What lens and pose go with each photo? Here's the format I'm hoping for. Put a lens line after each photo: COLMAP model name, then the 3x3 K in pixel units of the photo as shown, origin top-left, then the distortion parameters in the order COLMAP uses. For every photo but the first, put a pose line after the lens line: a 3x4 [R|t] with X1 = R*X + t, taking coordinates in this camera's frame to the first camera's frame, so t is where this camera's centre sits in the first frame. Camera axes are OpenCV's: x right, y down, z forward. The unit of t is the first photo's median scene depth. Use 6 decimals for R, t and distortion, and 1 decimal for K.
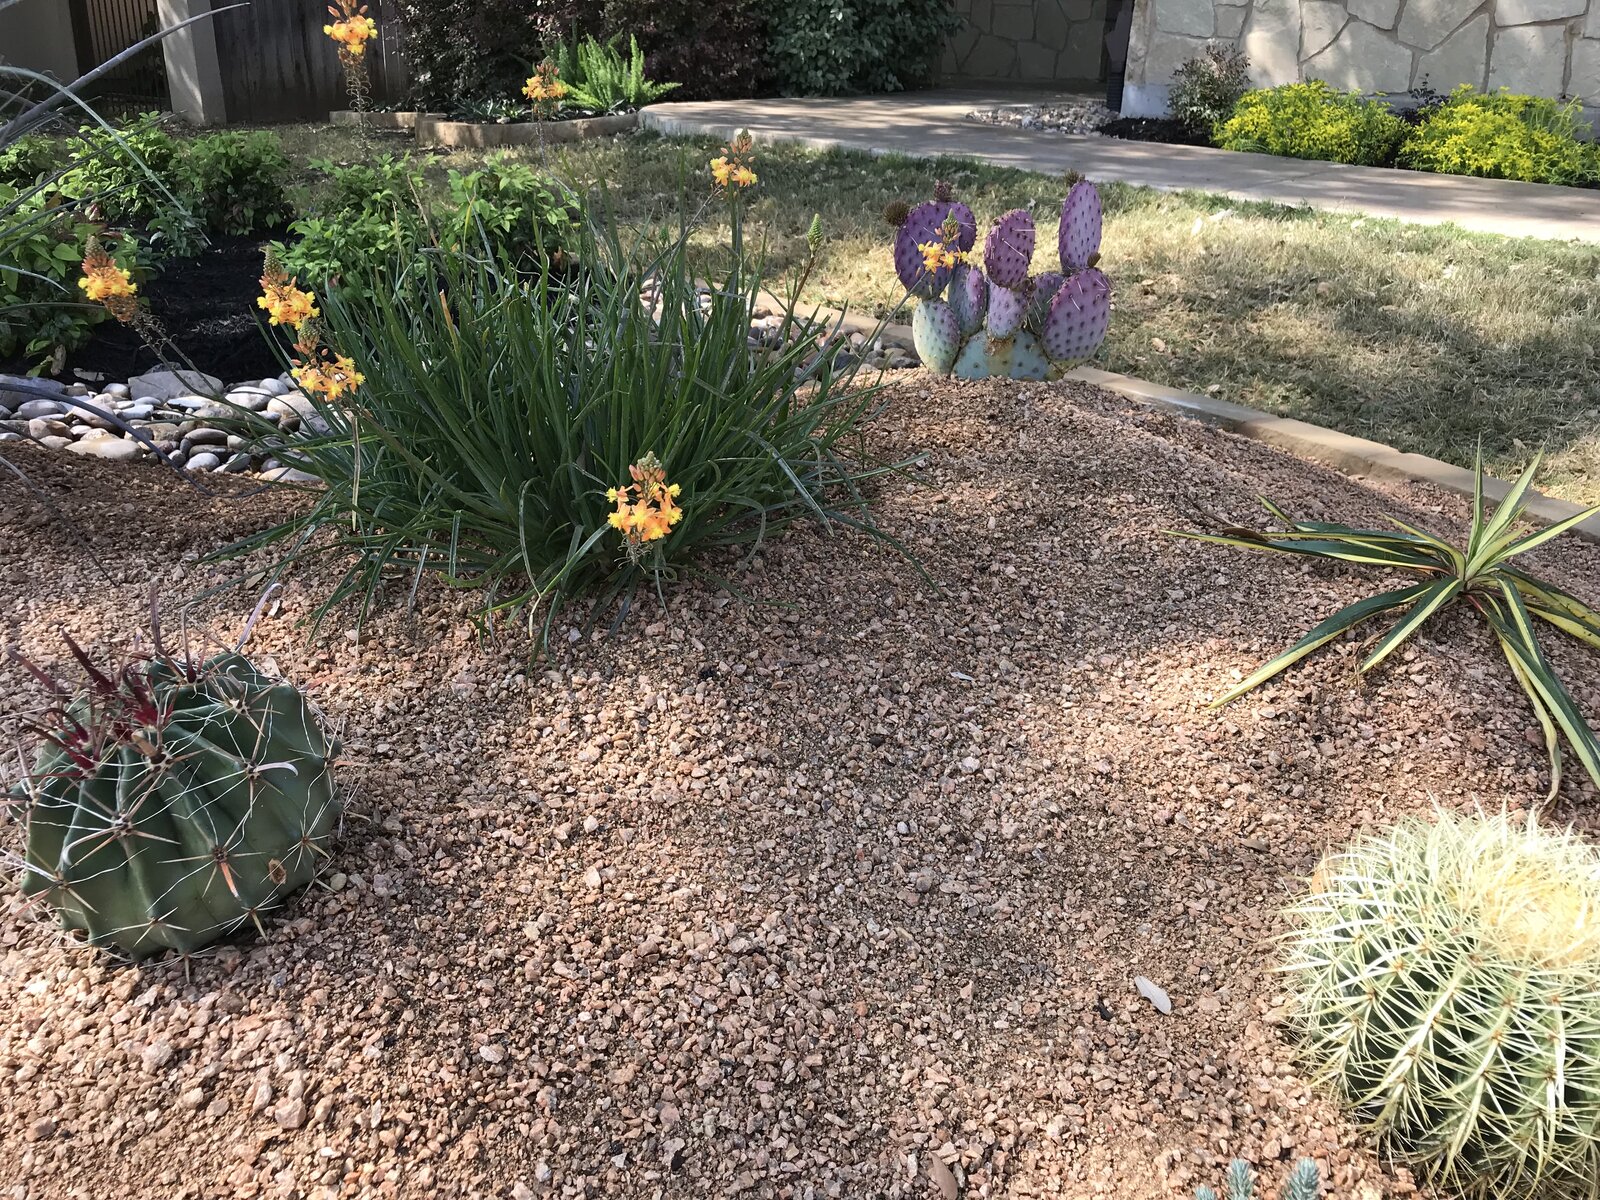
lens RADIAL K [[1317.7, 0, 800.0], [0, 1317.7, 600.0], [0, 0, 1]] dist [0.008033, 0.003210]
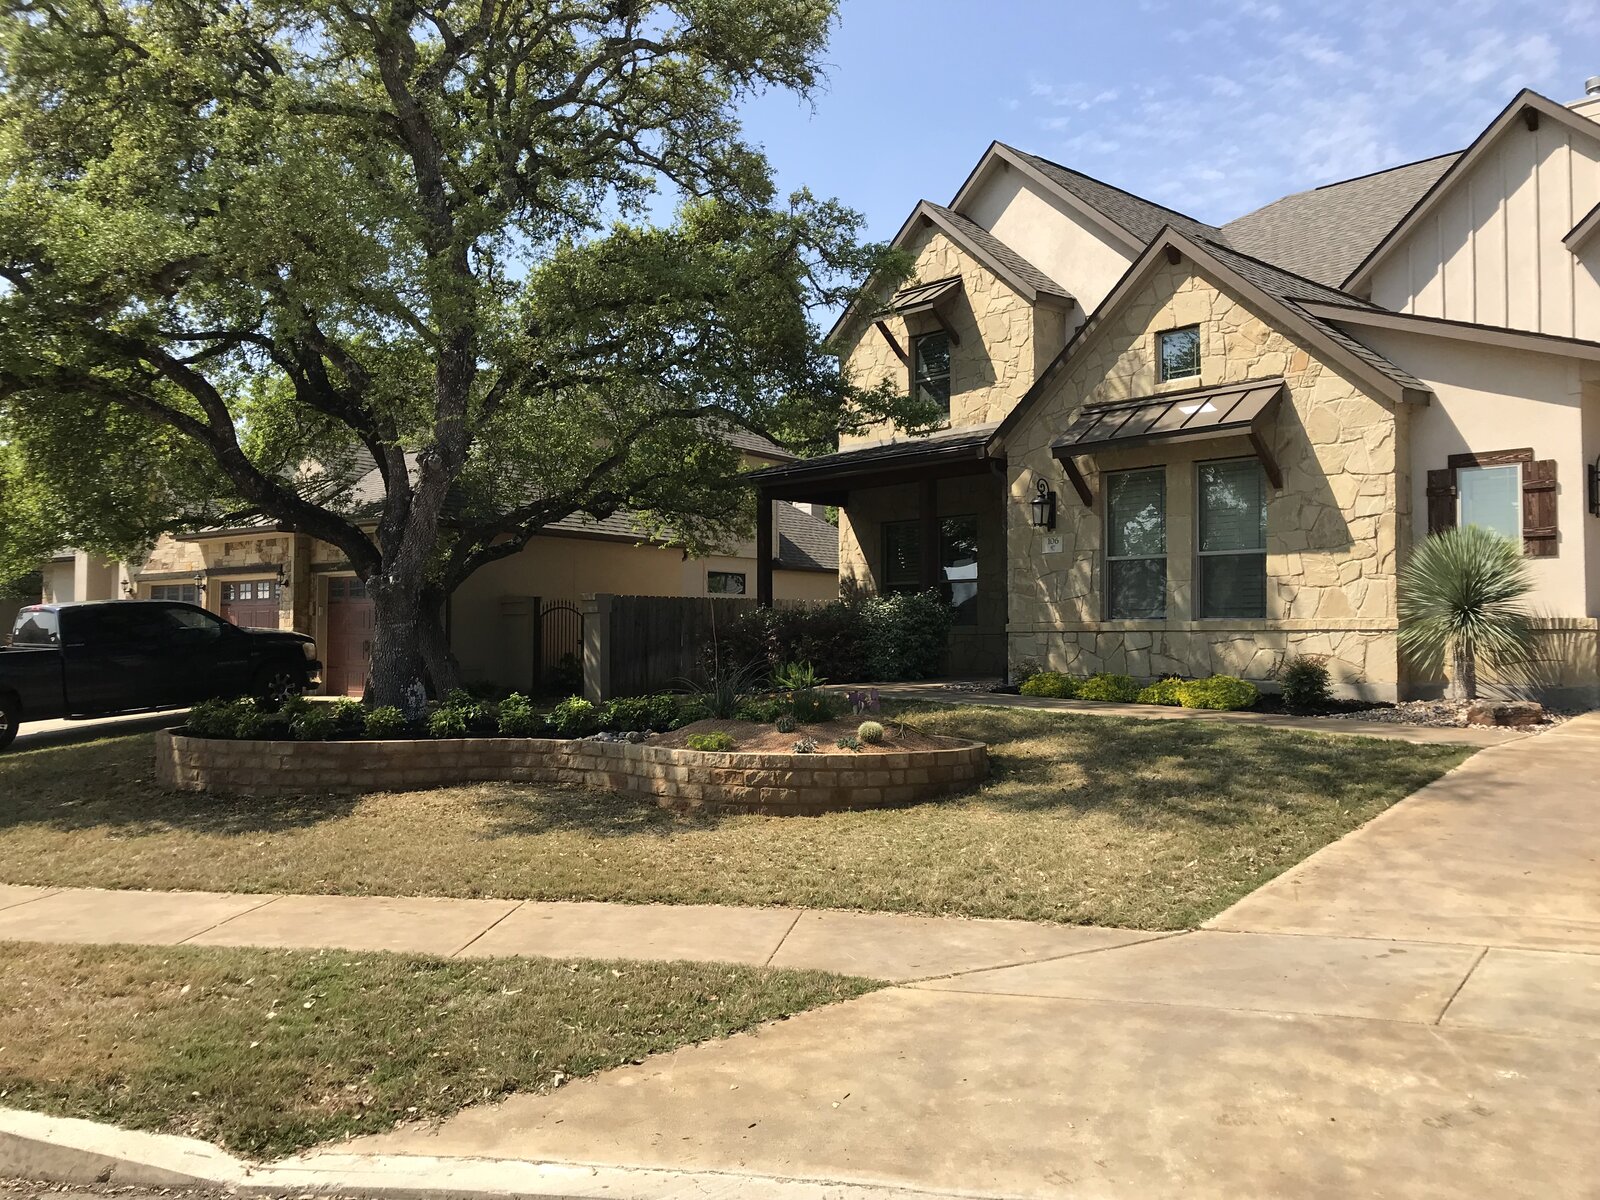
lens RADIAL K [[1323.4, 0, 773.0], [0, 1323.4, 535.7], [0, 0, 1]] dist [0.024781, -0.009215]
pose [[0.990389, -0.043379, -0.131334, 0.200941], [-0.022036, 0.887930, -0.459450, 0.708716], [0.136546, 0.457928, 0.878440, -1.819187]]
